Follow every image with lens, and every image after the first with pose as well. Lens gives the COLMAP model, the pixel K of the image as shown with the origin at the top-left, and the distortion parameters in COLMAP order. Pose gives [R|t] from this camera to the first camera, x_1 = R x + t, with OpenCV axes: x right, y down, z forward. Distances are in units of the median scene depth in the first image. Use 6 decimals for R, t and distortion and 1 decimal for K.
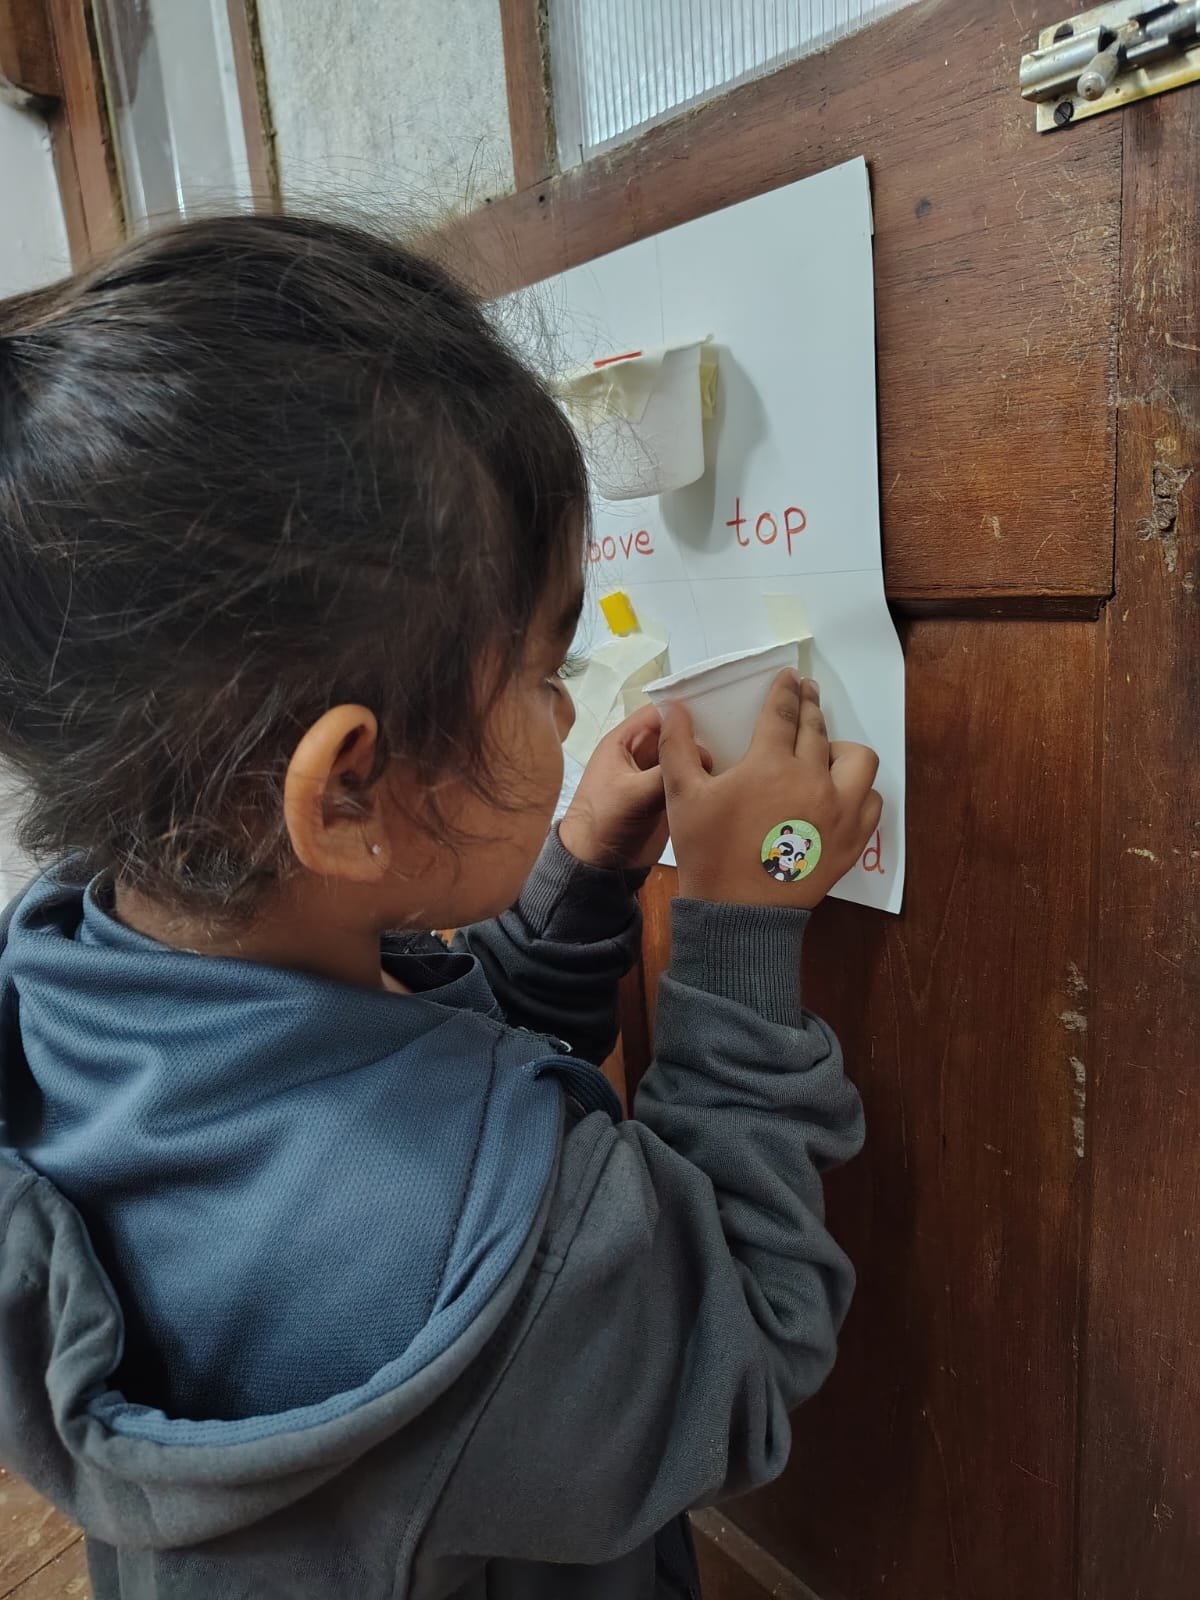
lens RADIAL K [[1125.0, 0, 590.7], [0, 1125.0, 810.6], [0, 0, 1]] dist [0.019128, -0.031328]
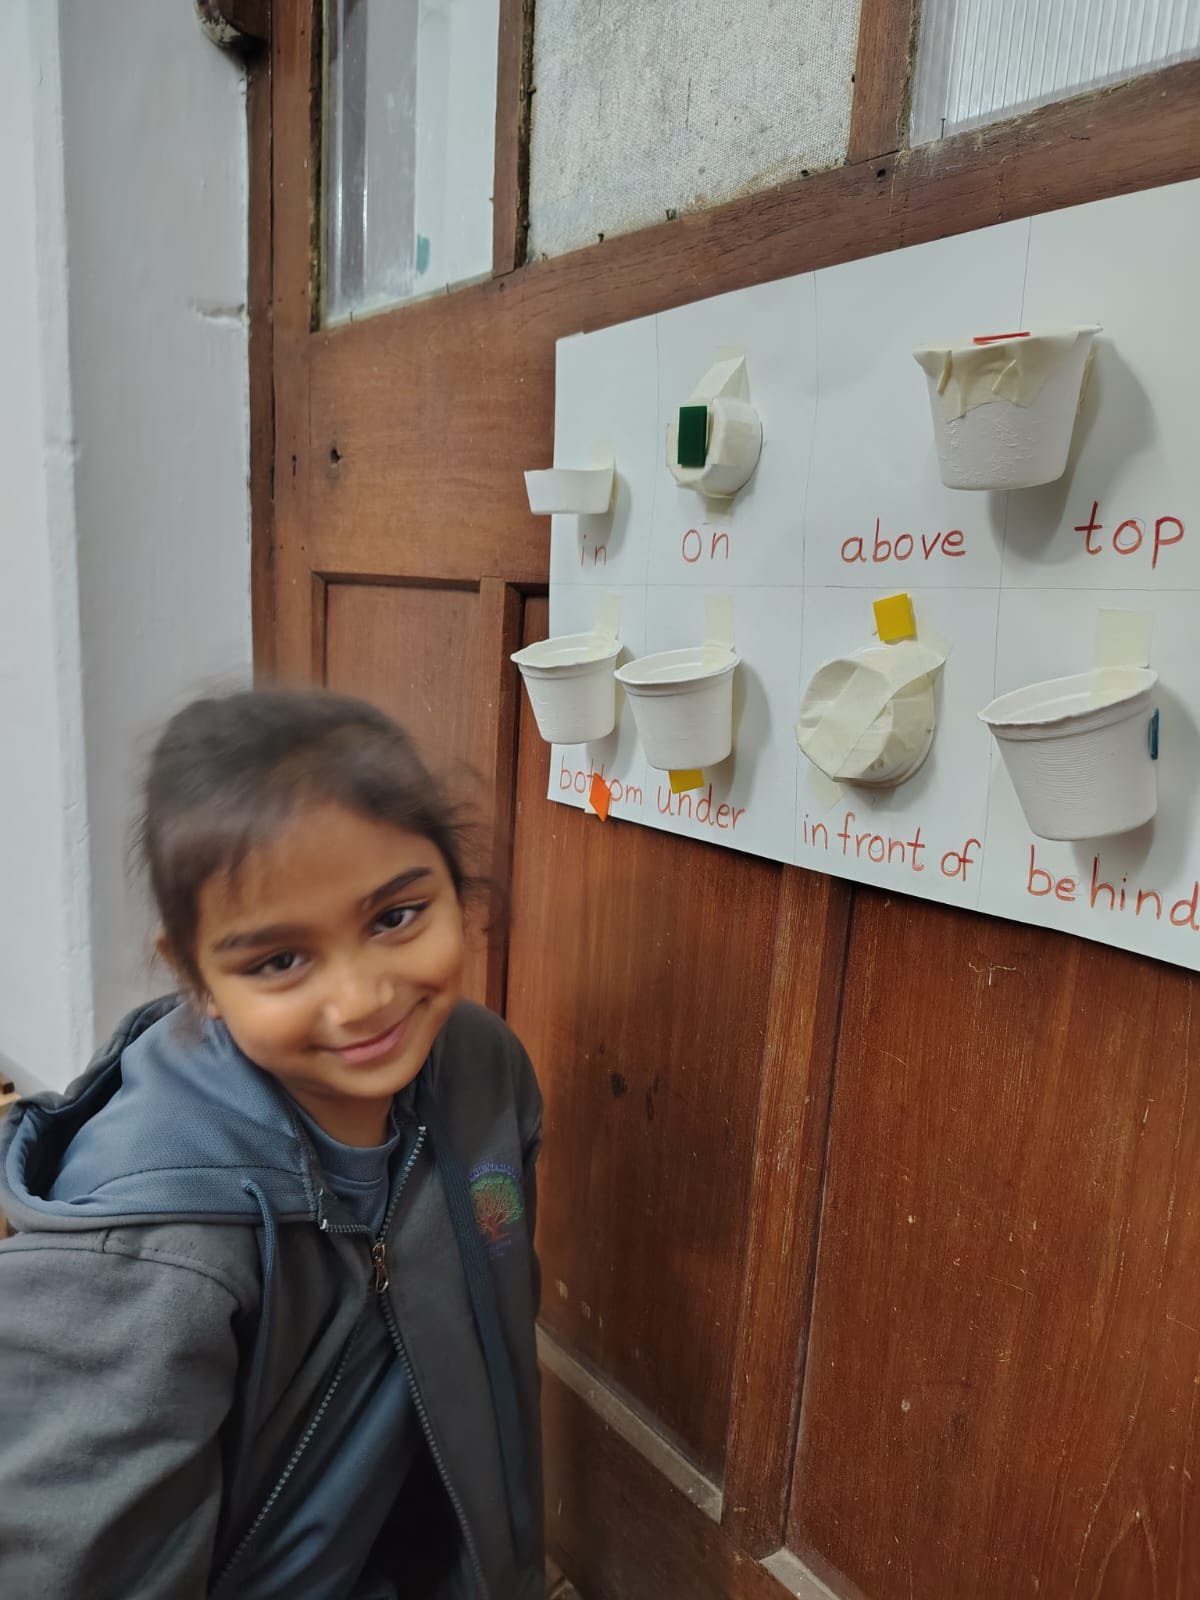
lens RADIAL K [[1125.0, 0, 603.0], [0, 1125.0, 818.1], [0, 0, 1]] dist [0.019128, -0.031328]
pose [[0.993231, 0.114321, 0.020540, -0.221633], [-0.113709, 0.993095, -0.028845, 0.046431], [-0.023696, 0.026314, 0.999373, 0.071108]]
